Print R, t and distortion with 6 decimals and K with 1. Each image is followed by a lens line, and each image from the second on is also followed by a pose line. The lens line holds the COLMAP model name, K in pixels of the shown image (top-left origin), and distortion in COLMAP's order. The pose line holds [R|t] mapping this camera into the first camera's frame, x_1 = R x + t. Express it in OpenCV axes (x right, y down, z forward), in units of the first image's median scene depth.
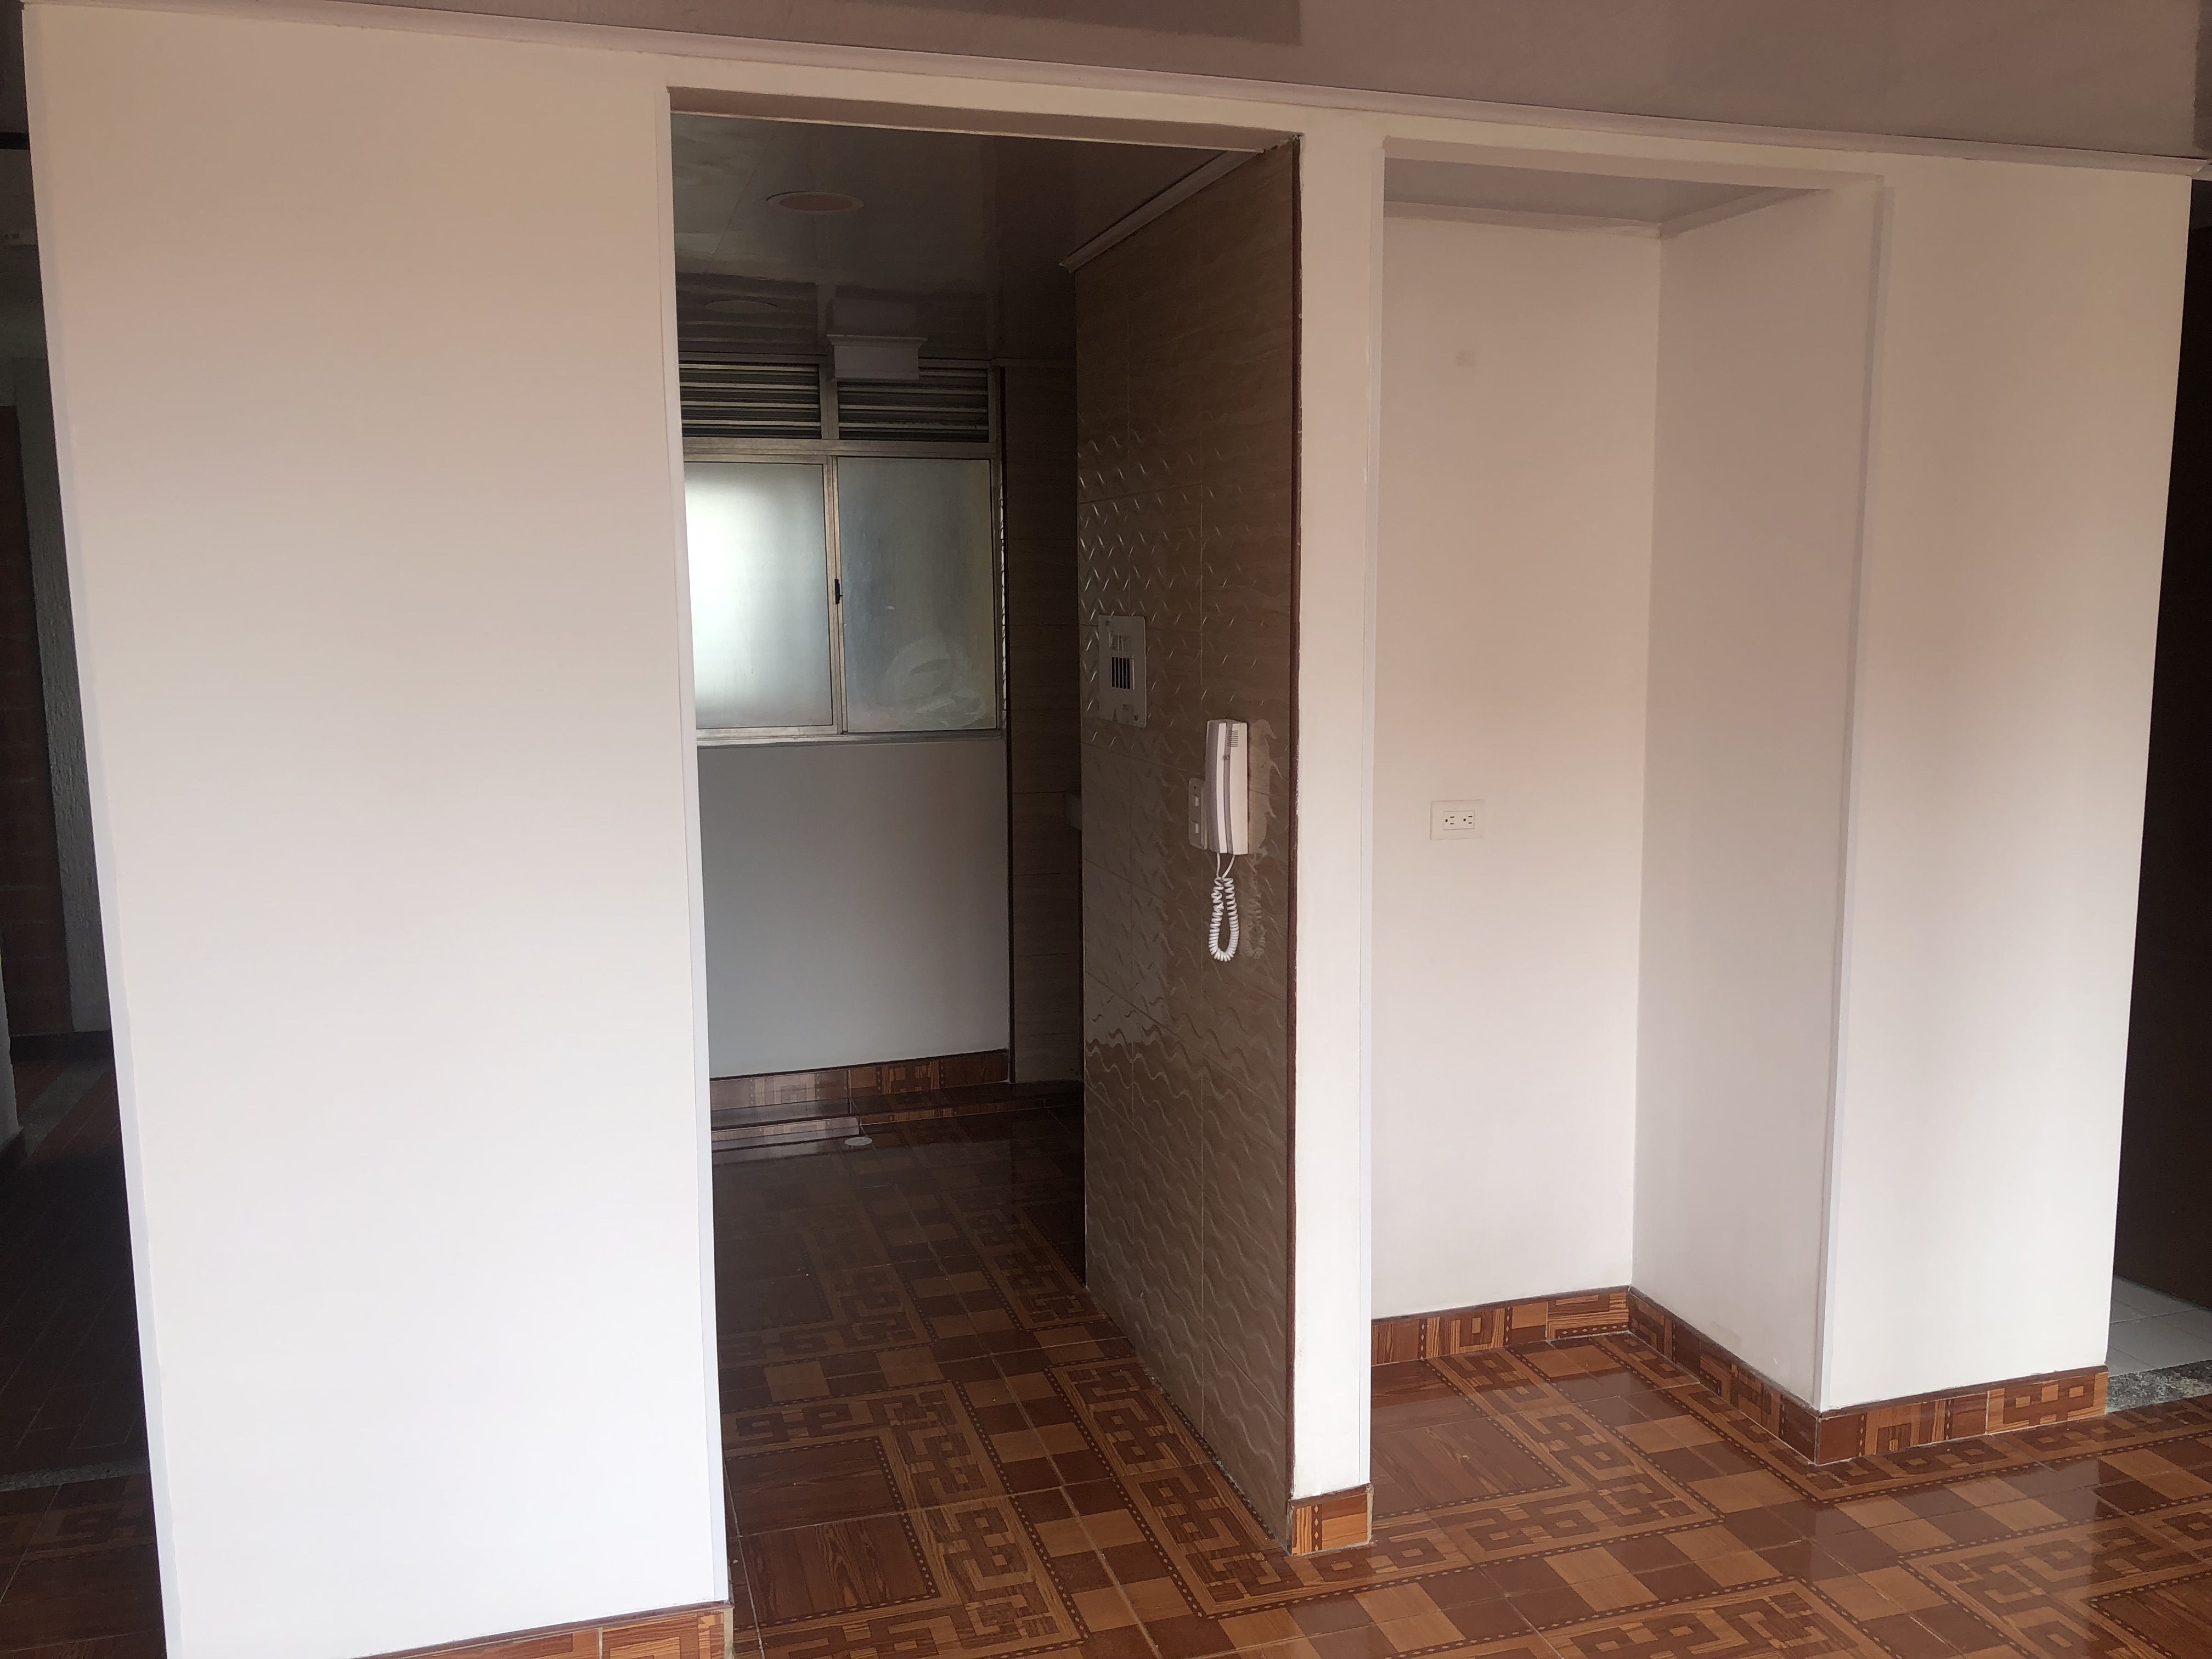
lens RADIAL K [[1815.0, 0, 1107.4], [0, 1815.0, 827.7], [0, 0, 1]] dist [0.023937, -0.004552]
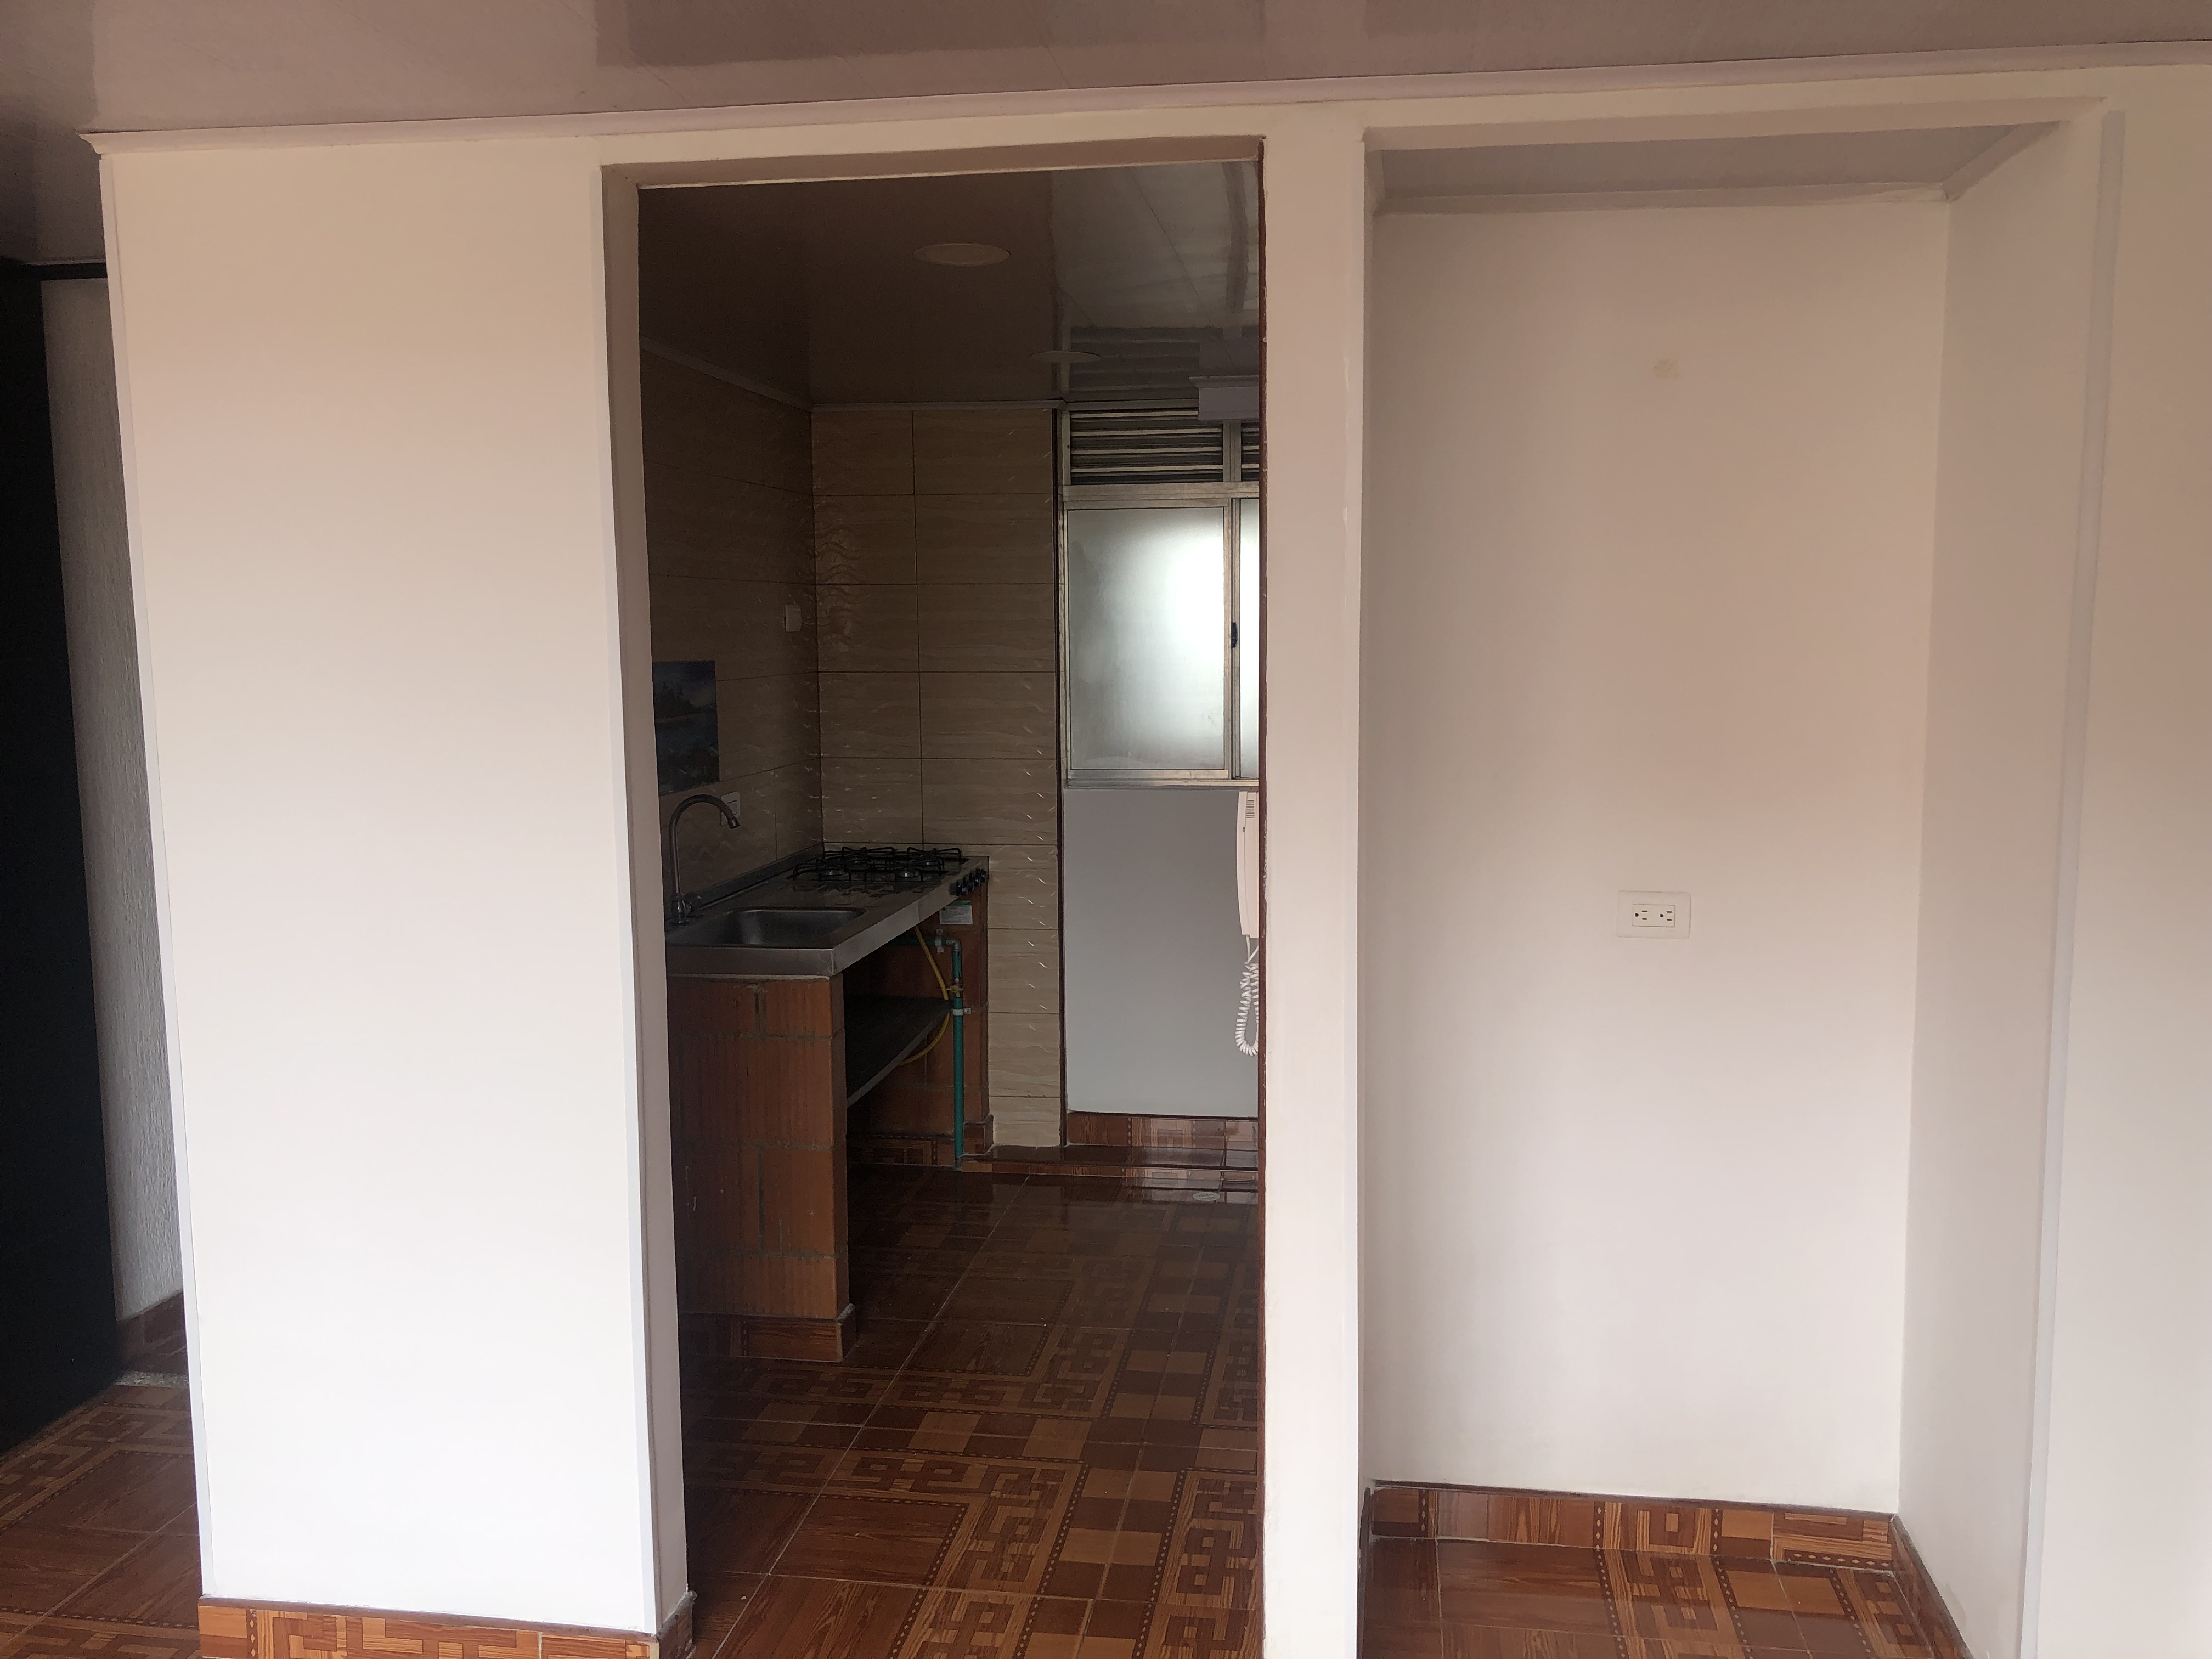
lens RADIAL K [[1815.0, 0, 1118.1], [0, 1815.0, 821.6], [0, 0, 1]] dist [0.023937, -0.004552]
pose [[0.900820, 0.046822, -0.431661, 0.323112], [-0.055636, 0.998421, -0.007808, -0.026217], [0.430614, 0.031050, 0.902002, 0.129624]]
